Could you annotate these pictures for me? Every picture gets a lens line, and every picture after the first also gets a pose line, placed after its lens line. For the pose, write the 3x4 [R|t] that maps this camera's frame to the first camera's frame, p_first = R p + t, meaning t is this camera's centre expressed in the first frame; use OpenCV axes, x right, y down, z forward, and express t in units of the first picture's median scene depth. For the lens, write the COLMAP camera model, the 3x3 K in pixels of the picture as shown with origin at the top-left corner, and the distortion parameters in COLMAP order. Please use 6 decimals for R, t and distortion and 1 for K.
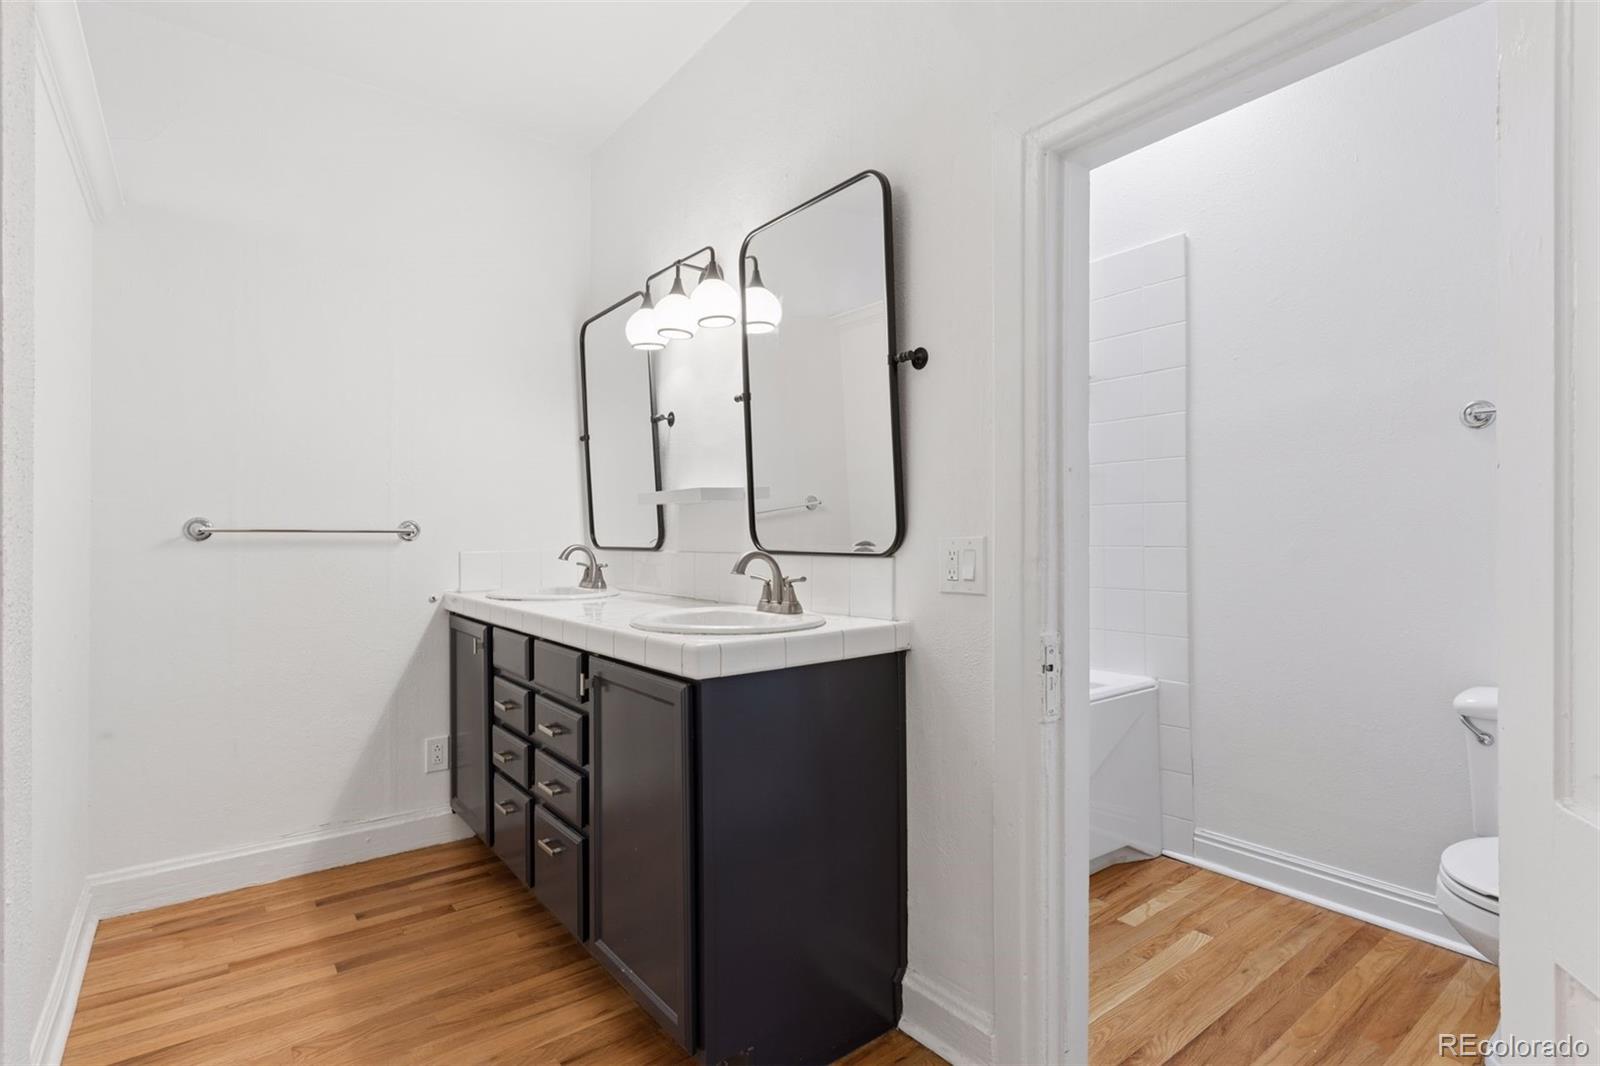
lens RADIAL K [[774.1, 0, 805.0], [0, 774.1, 531.4], [0, 0, 1]] dist [0.001657, -0.001231]
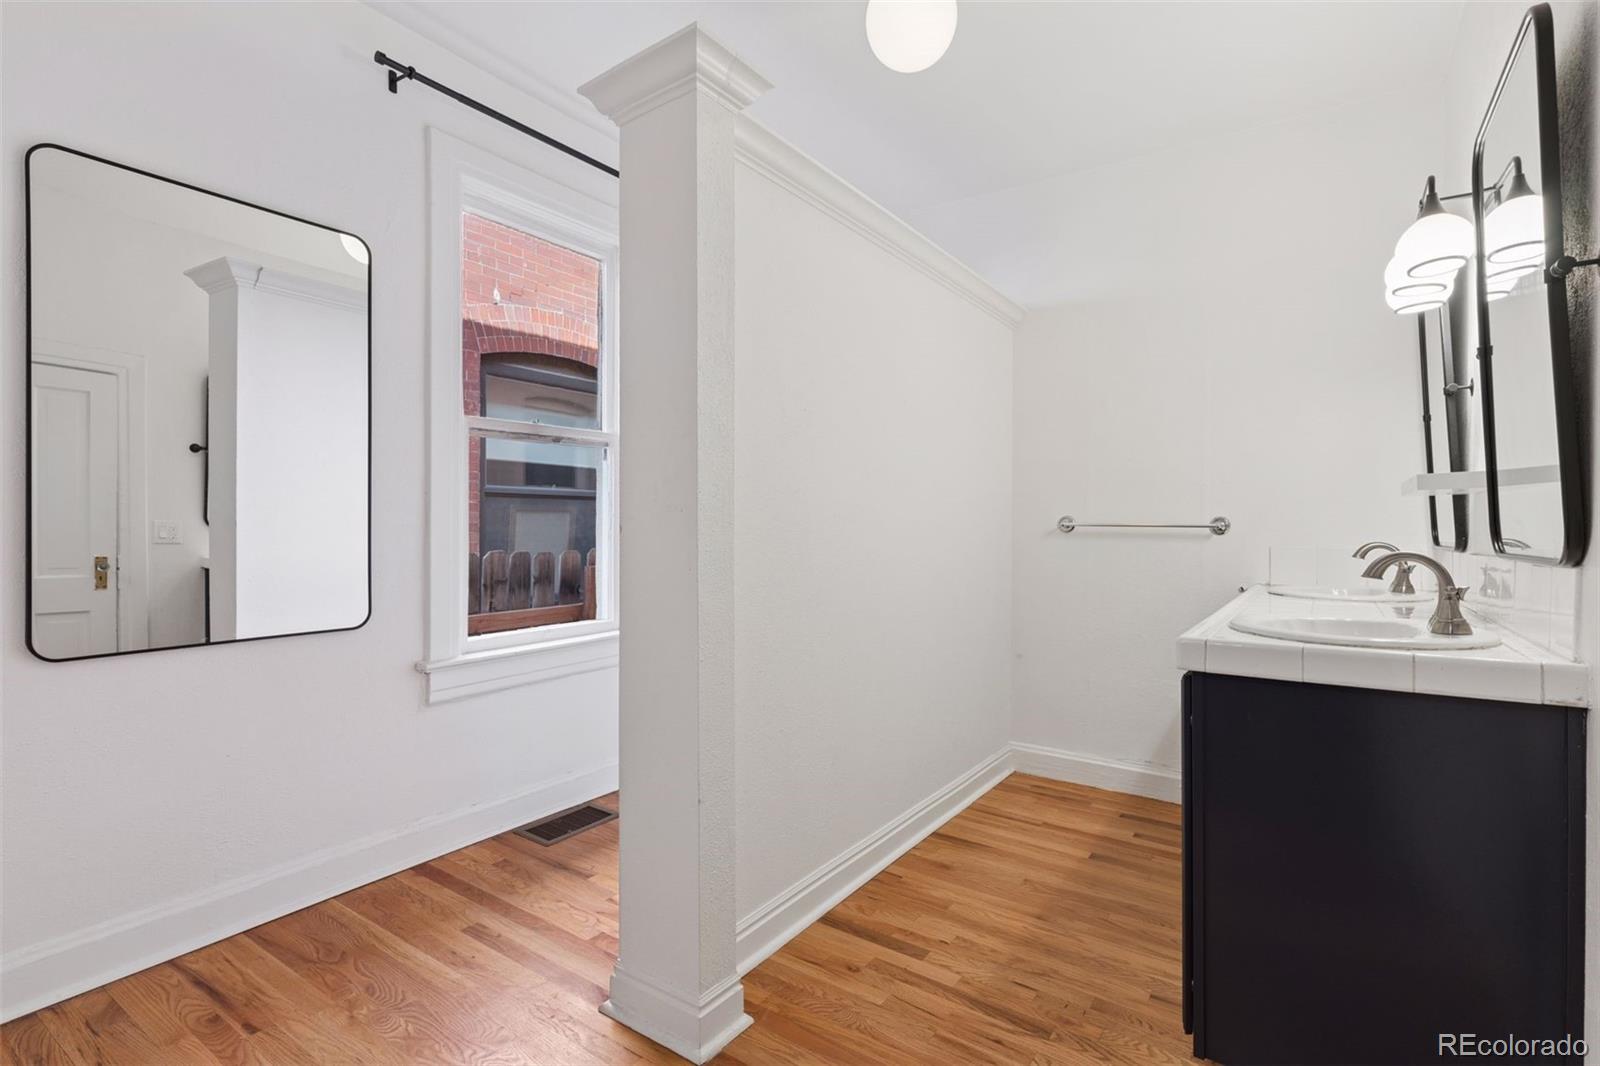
lens RADIAL K [[758.3, 0, 816.6], [0, 758.3, 531.7], [0, 0, 1]] dist [0.002732, -0.001217]
pose [[0.302618, 0.010582, -0.953053, 0.473067], [-0.003192, 0.999944, 0.010089, -0.001579], [0.953107, -0.000011, 0.302635, 0.156330]]
